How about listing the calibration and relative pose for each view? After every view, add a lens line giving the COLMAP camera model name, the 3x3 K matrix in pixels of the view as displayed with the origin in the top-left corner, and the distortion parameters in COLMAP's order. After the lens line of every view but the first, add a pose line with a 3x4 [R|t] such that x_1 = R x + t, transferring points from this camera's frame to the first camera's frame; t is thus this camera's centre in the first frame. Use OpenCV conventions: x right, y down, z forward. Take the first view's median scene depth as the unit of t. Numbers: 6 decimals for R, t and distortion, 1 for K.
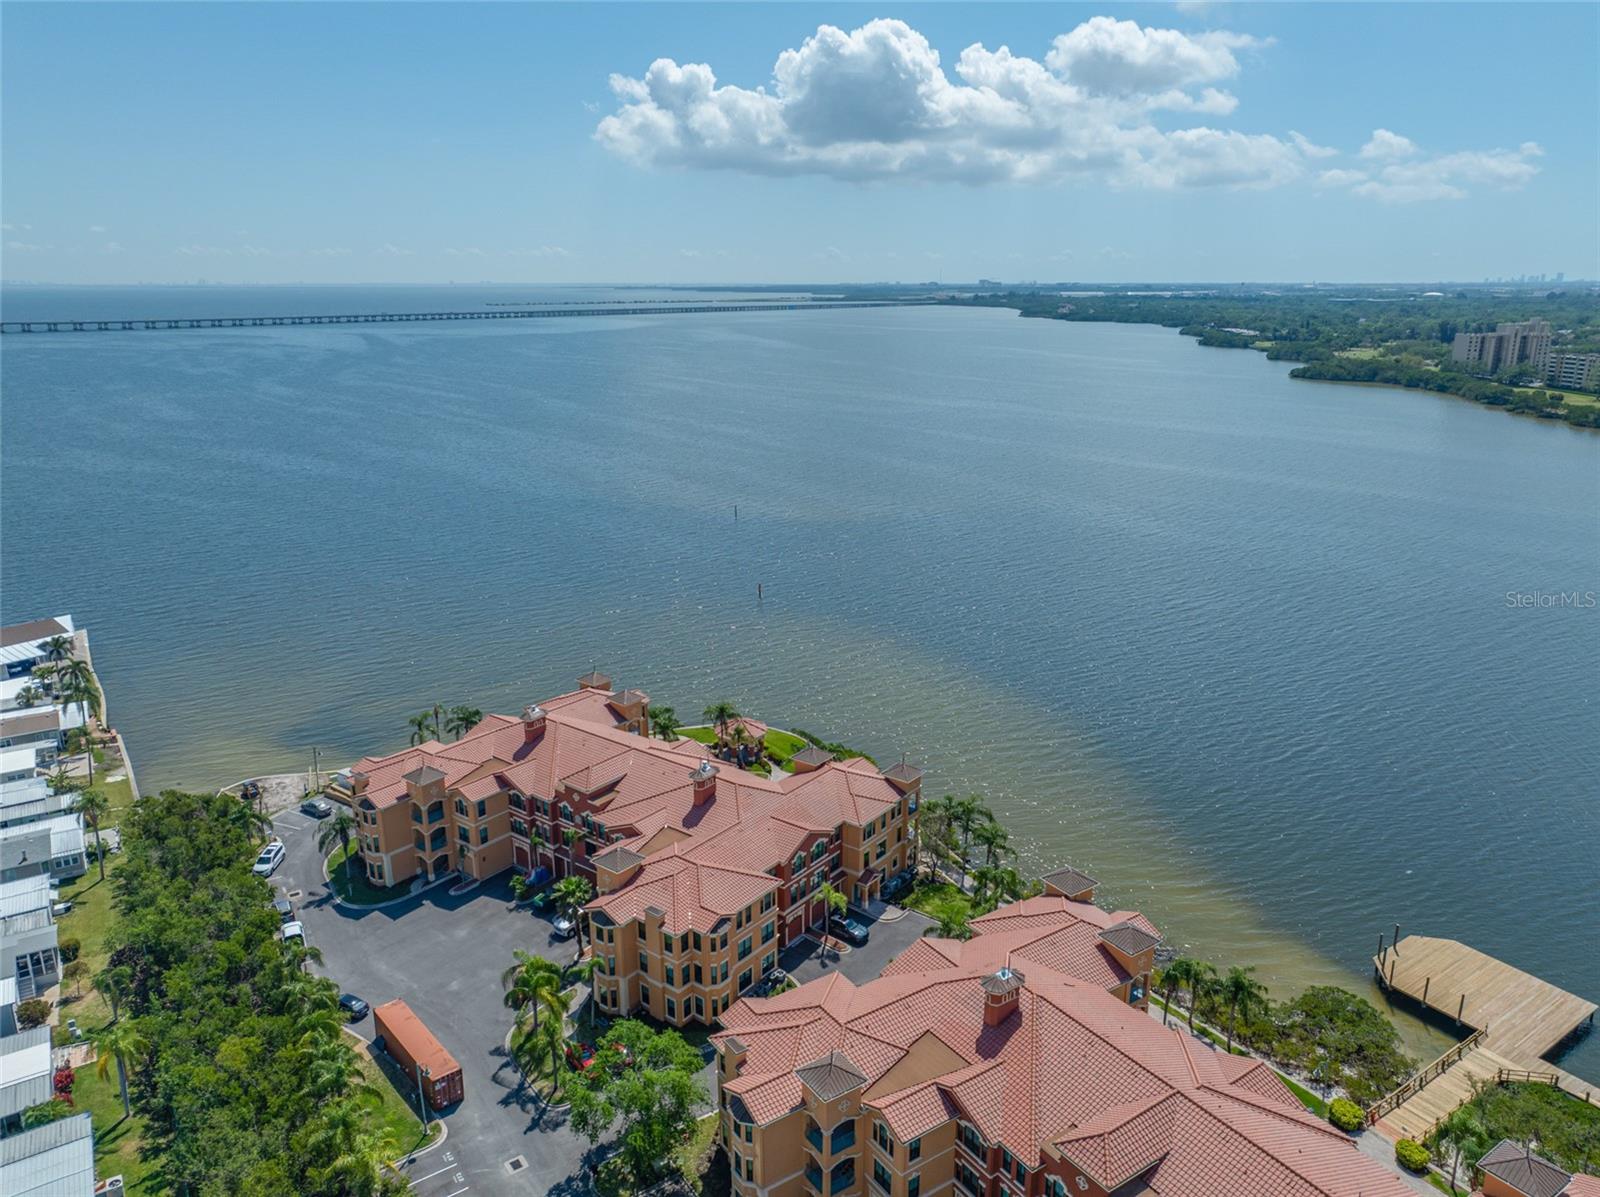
lens RADIAL K [[1119.1, 0, 802.5], [0, 1119.1, 600.6], [0, 0, 1]] dist [-0.006950, -0.003170]
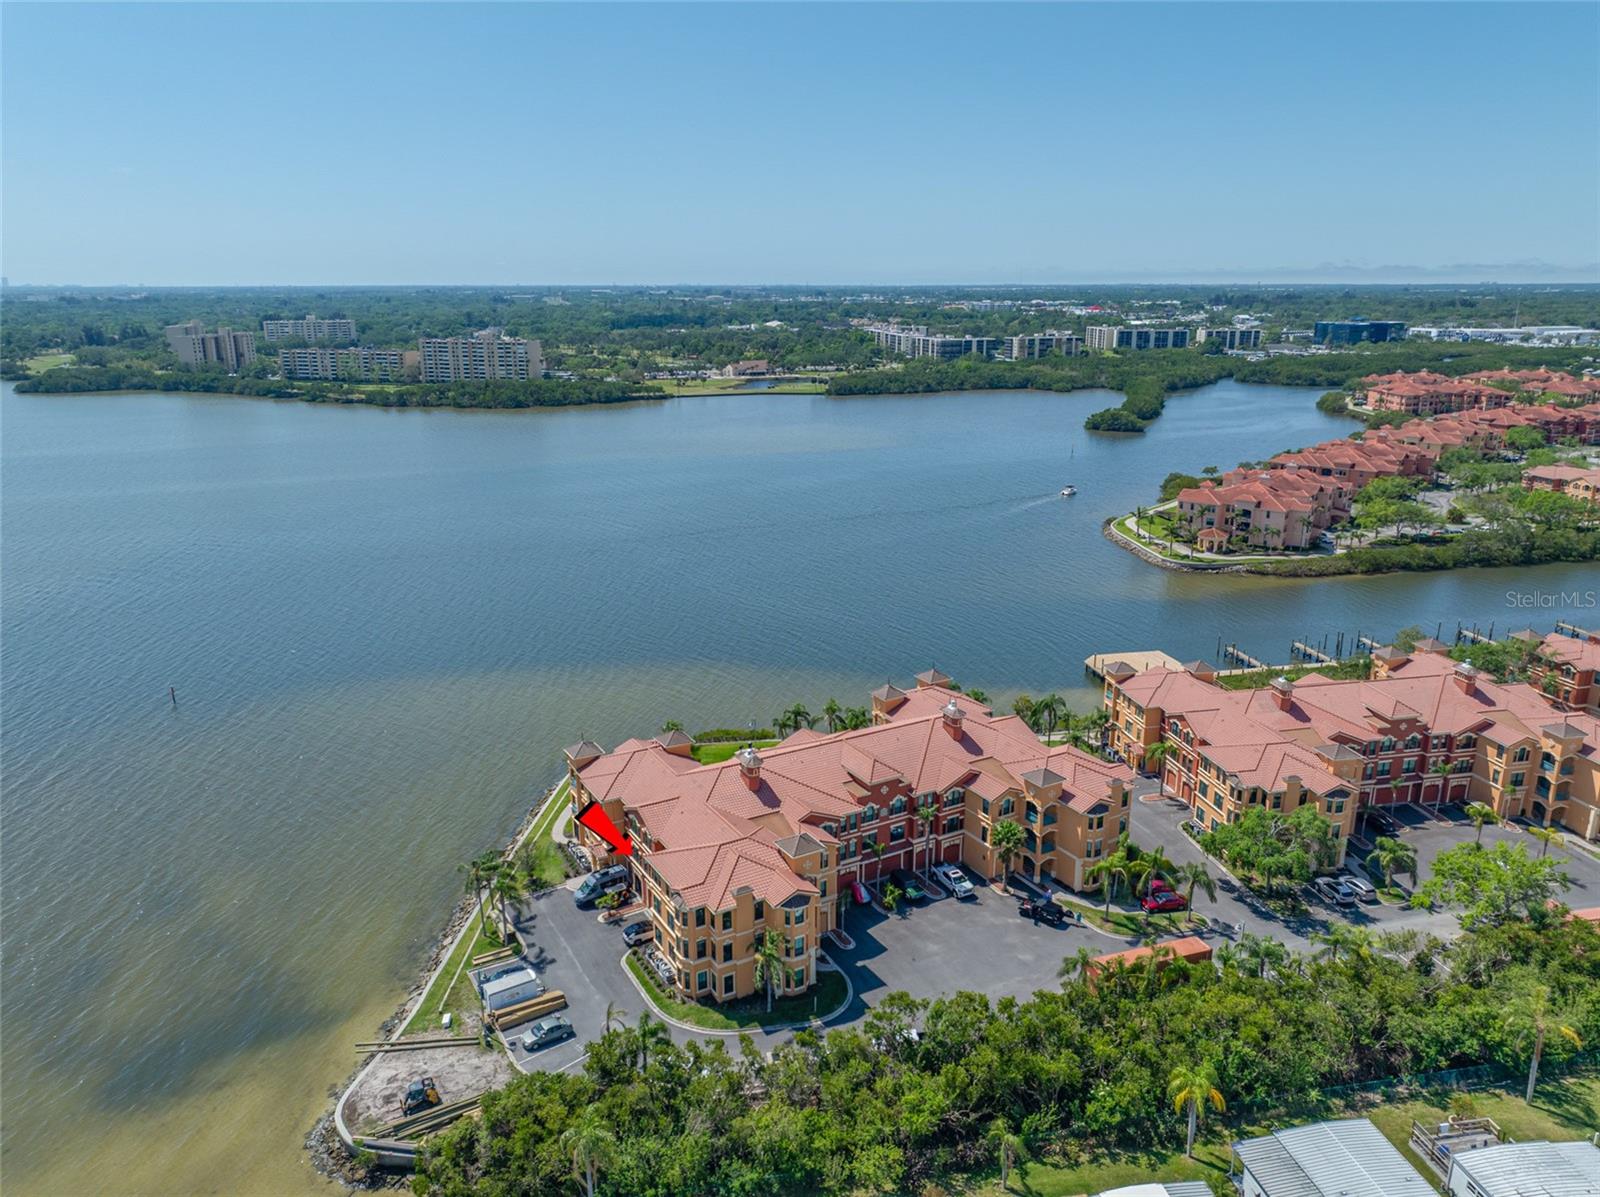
lens RADIAL K [[1119.1, 0, 802.5], [0, 1119.1, 600.6], [0, 0, 1]] dist [-0.006950, -0.003170]
pose [[0.383148, -0.250187, 0.889159, -0.107826], [0.253772, 0.954089, 0.159104, -0.016611], [-0.888142, 0.164684, 0.429048, 0.059883]]
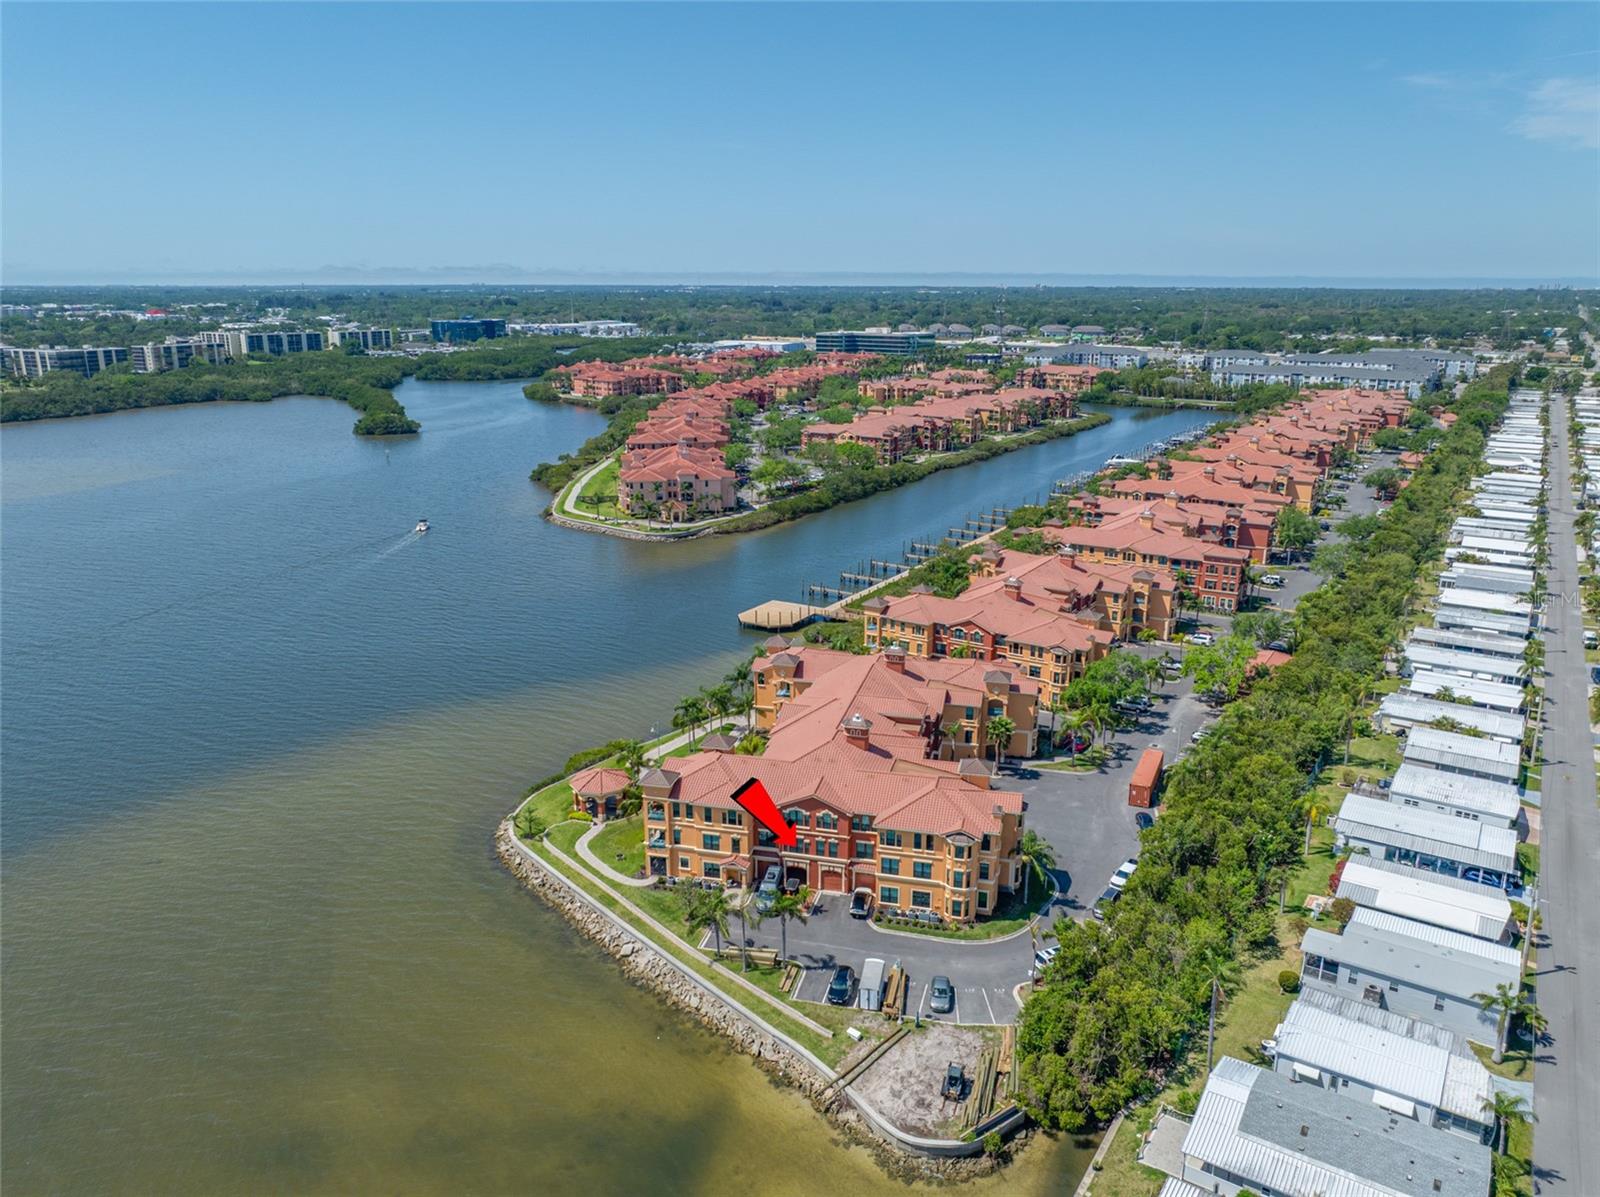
lens RADIAL K [[1120.2, 0, 807.1], [0, 1120.2, 599.6], [0, 0, 1]] dist [-0.004244, -0.001110]
pose [[-0.404135, -0.245922, 0.881020, -0.114535], [0.249387, 0.897067, 0.364798, -0.039303], [-0.880046, 0.367142, -0.301206, 0.140073]]
